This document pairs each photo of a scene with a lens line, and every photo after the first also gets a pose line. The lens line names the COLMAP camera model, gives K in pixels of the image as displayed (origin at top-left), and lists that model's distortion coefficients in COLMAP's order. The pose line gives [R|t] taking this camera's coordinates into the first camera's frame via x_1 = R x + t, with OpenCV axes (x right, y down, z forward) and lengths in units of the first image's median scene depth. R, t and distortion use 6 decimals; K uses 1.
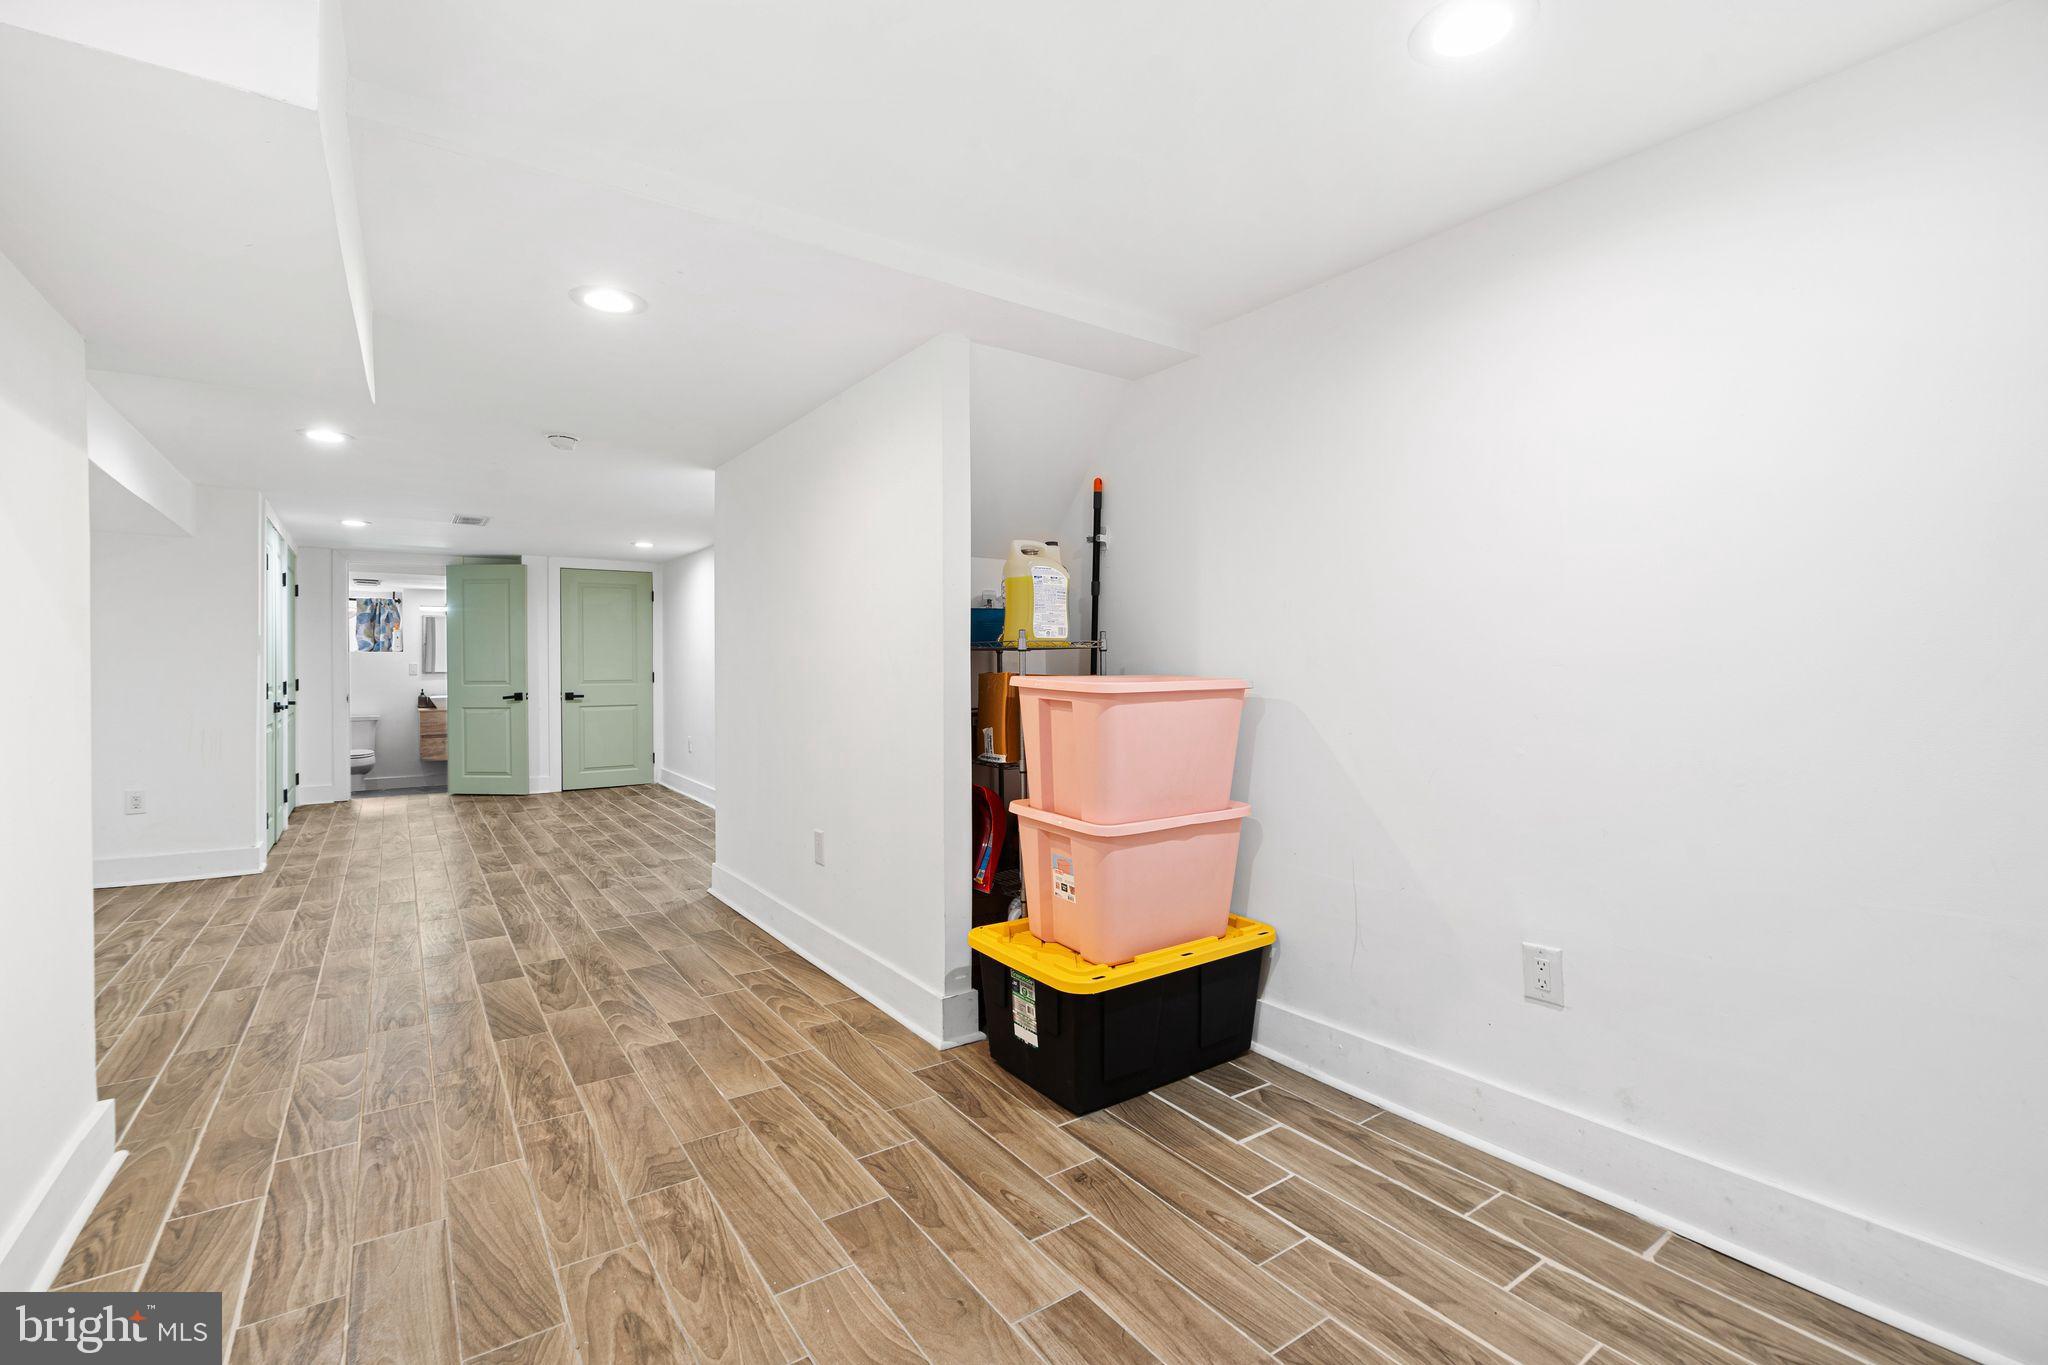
lens RADIAL K [[905.8, 0, 1004.2], [0, 905.8, 666.7], [0, 0, 1]] dist [-0.003469, 0.000091]
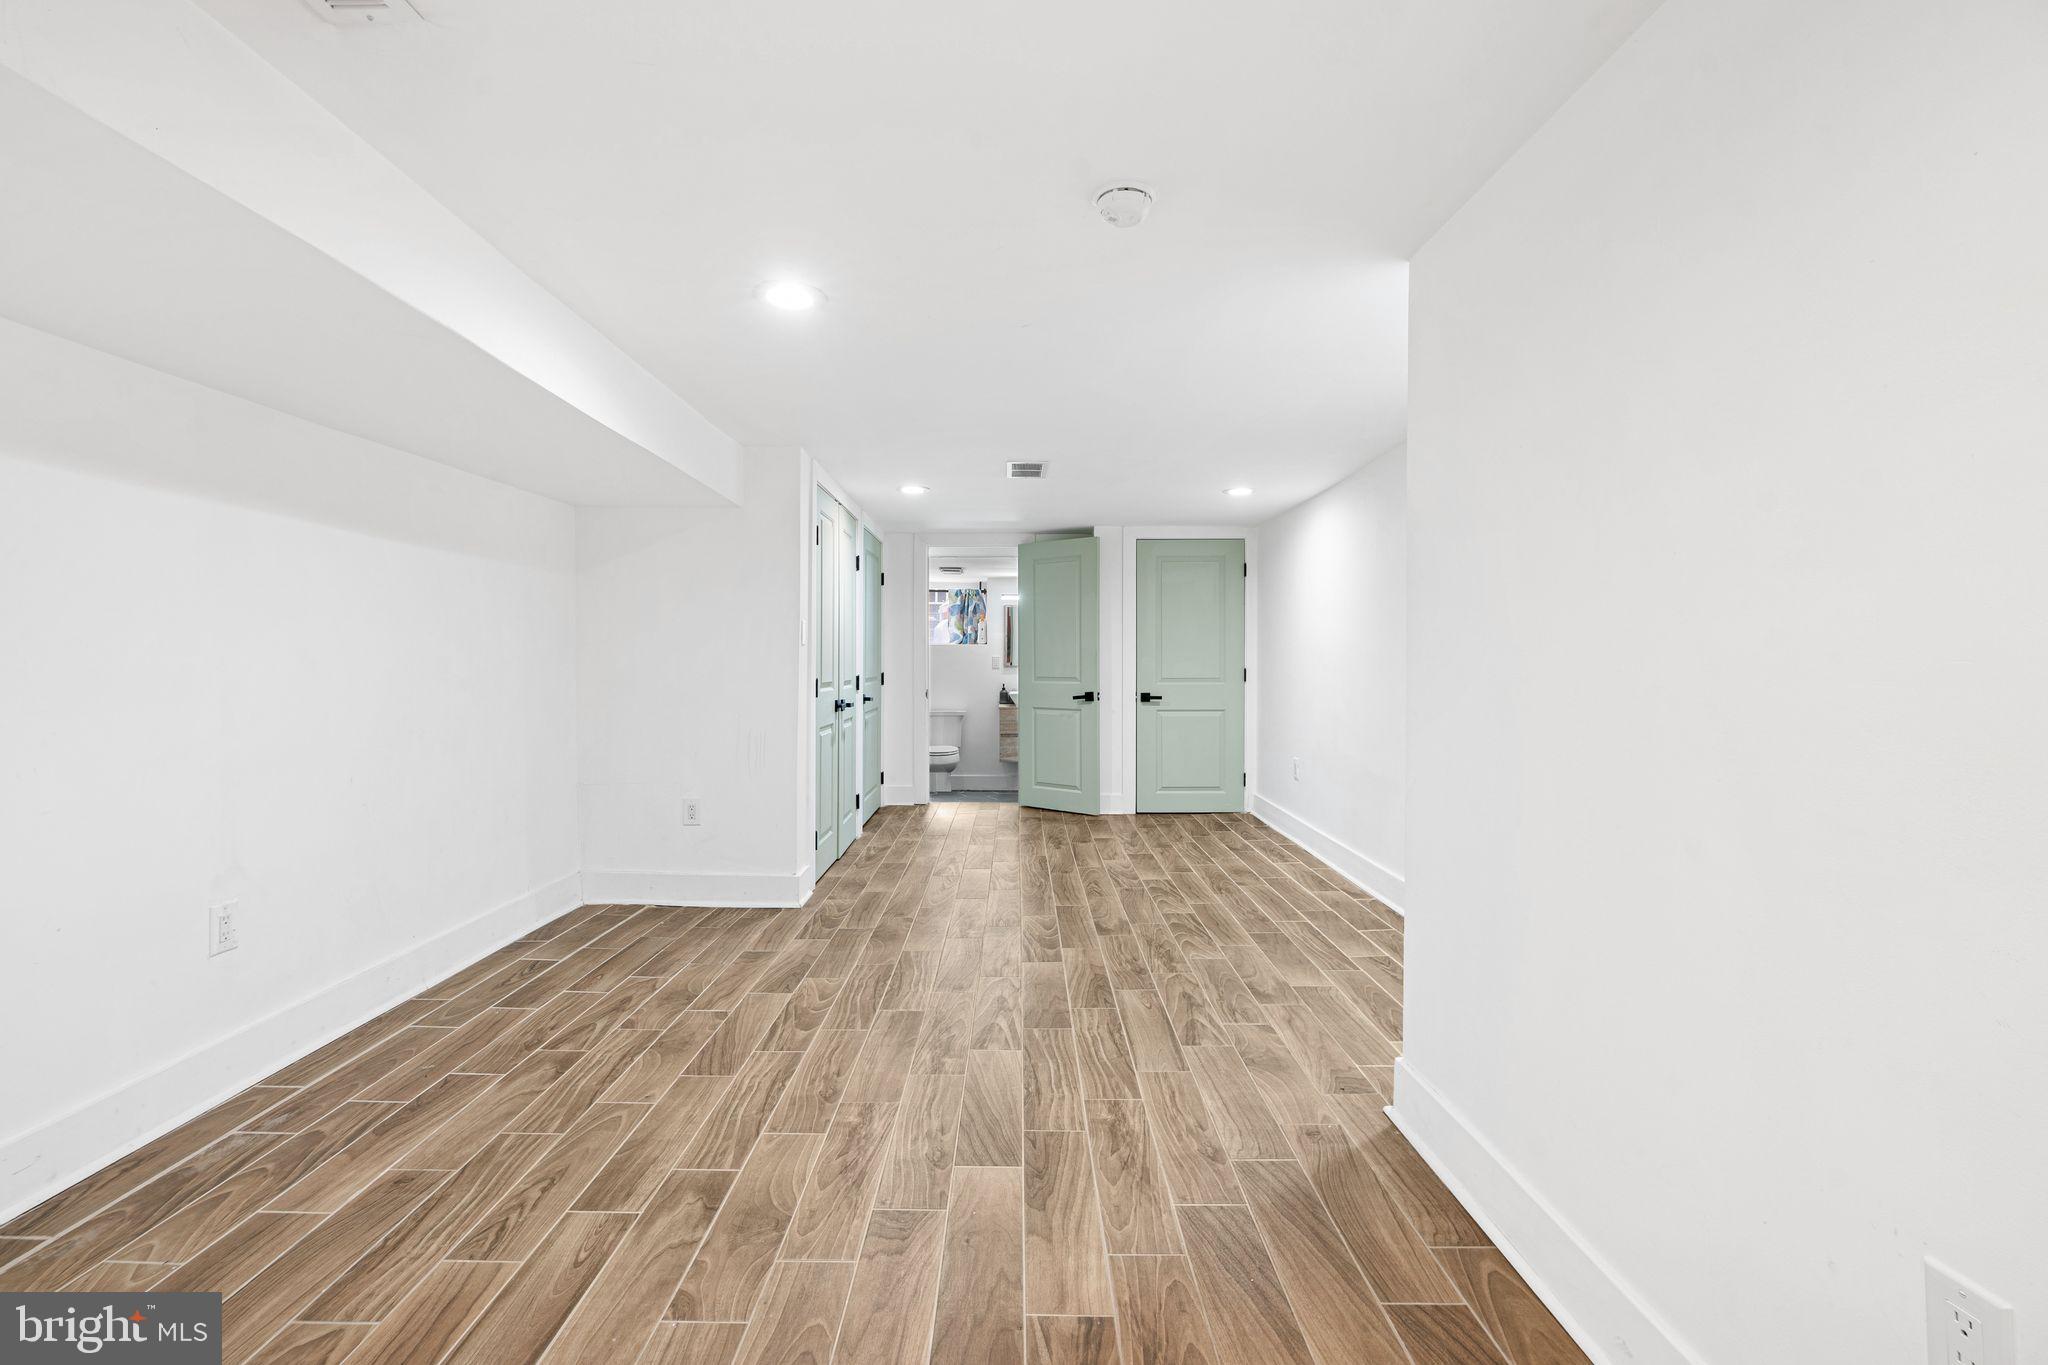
lens RADIAL K [[905.8, 0, 1004.2], [0, 905.8, 666.7], [0, 0, 1]] dist [-0.003469, 0.000091]
pose [[0.820487, 0.009381, -0.571588, -0.132345], [-0.006323, 0.999953, 0.007335, 0.000035], [0.571630, -0.002404, 0.820508, 0.287419]]
